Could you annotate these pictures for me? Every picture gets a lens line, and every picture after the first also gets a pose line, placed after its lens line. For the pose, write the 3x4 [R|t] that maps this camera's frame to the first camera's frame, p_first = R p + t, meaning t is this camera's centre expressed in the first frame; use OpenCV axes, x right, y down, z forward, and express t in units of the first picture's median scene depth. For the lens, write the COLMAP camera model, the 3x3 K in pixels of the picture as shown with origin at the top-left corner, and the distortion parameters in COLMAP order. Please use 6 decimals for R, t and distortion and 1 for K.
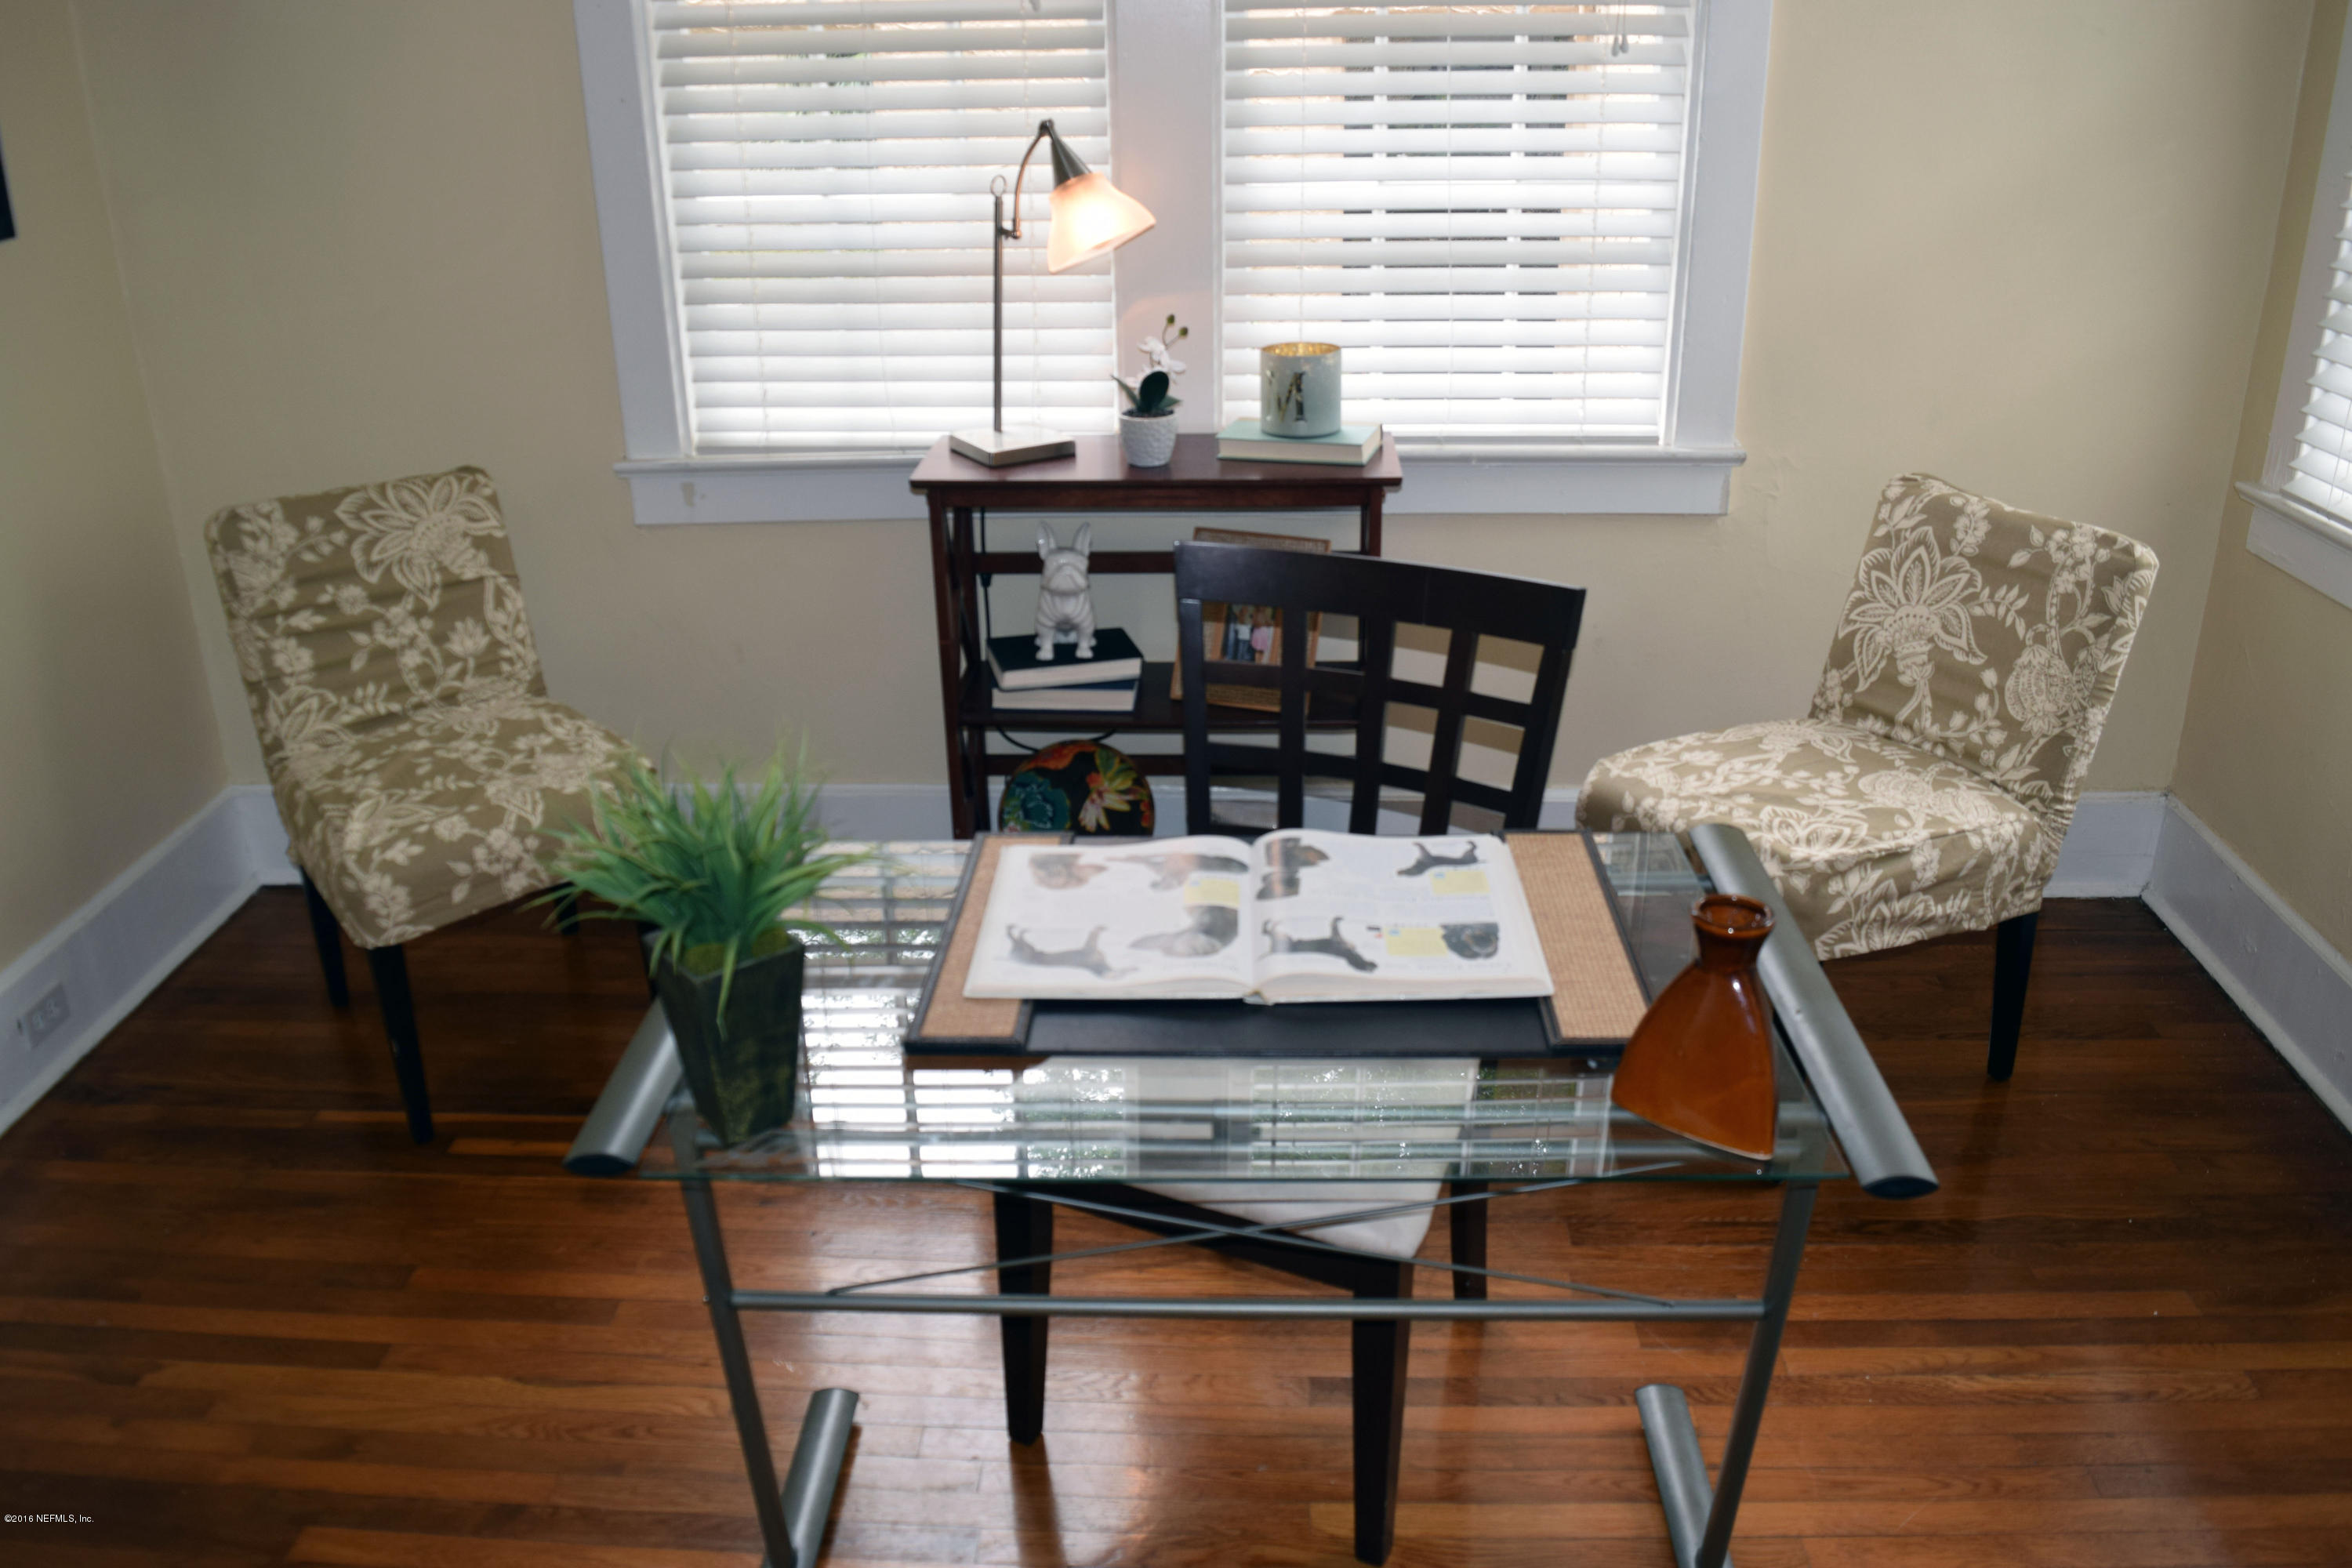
lens RADIAL K [[1888.5, 0, 1176.0], [0, 1888.5, 784.0], [0, 0, 1]] dist [-0.088005, 0.025592]
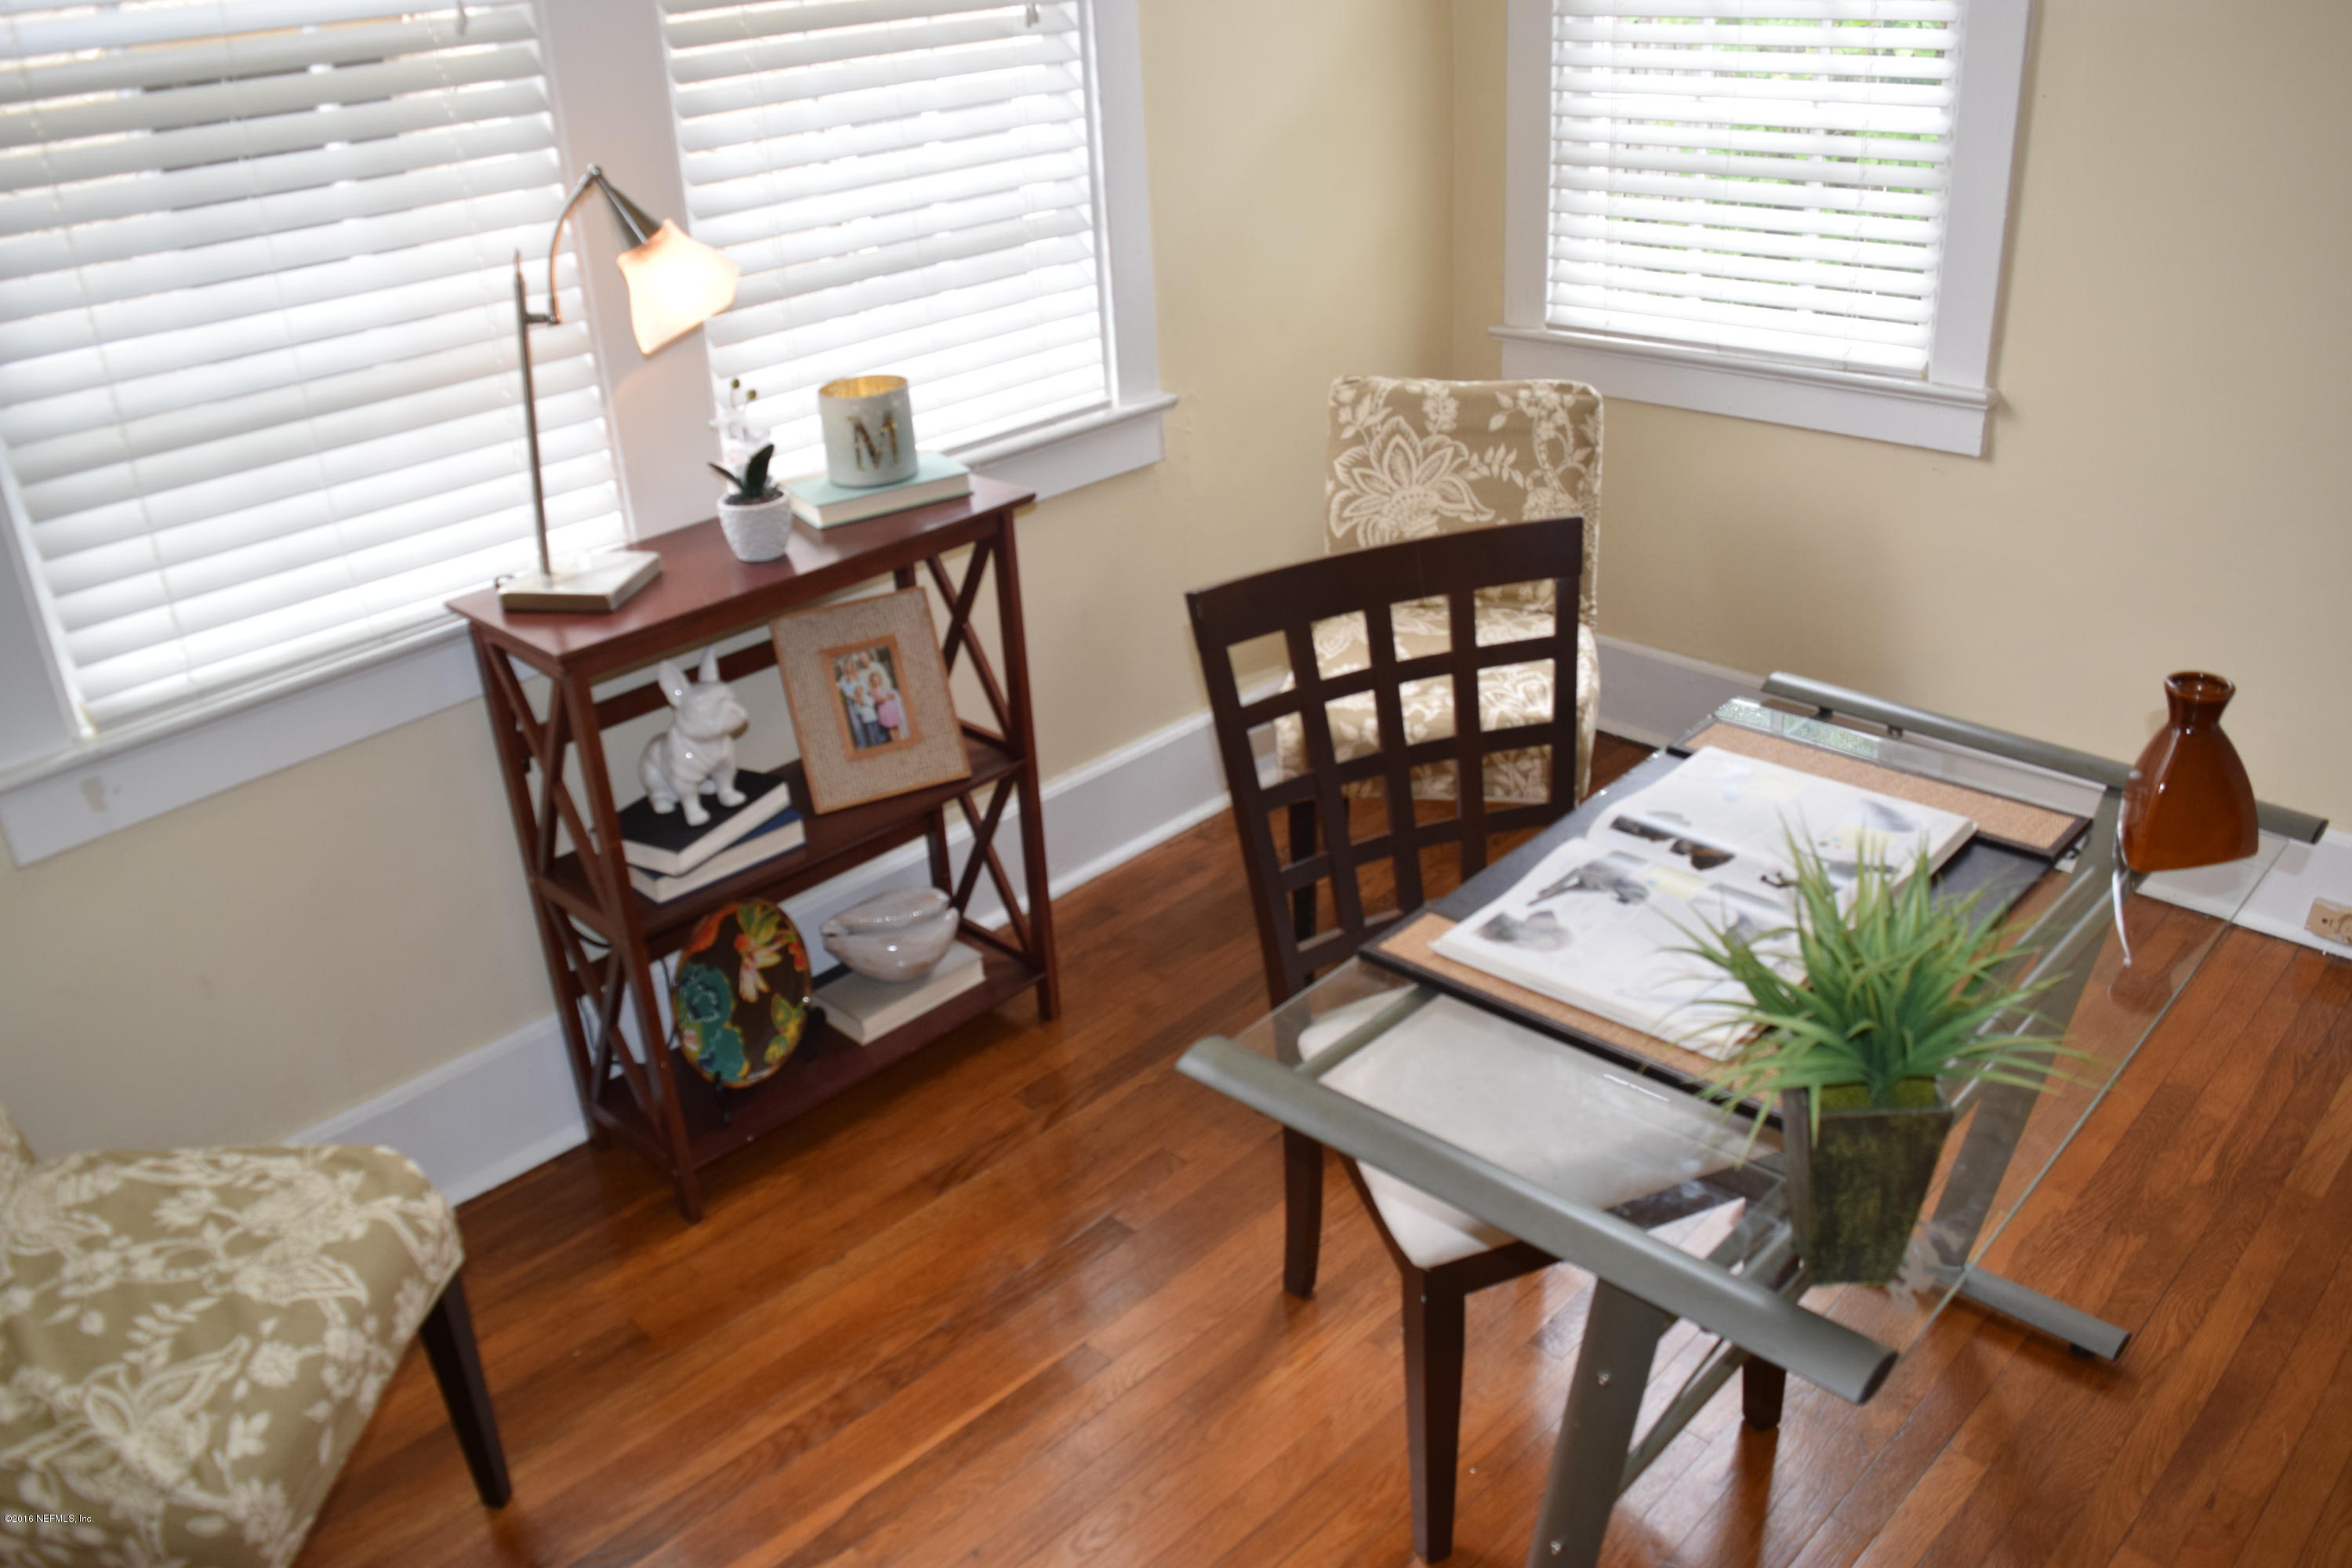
lens RADIAL K [[1849.0, 0, 1181.4], [0, 1849.0, 776.1], [0, 0, 1]] dist [-0.086190, -0.009144]
pose [[0.667835, -0.342220, 0.660970, -0.472028], [0.336473, 0.930922, 0.142021, -0.134115], [-0.663914, 0.127552, 0.736850, 0.290359]]
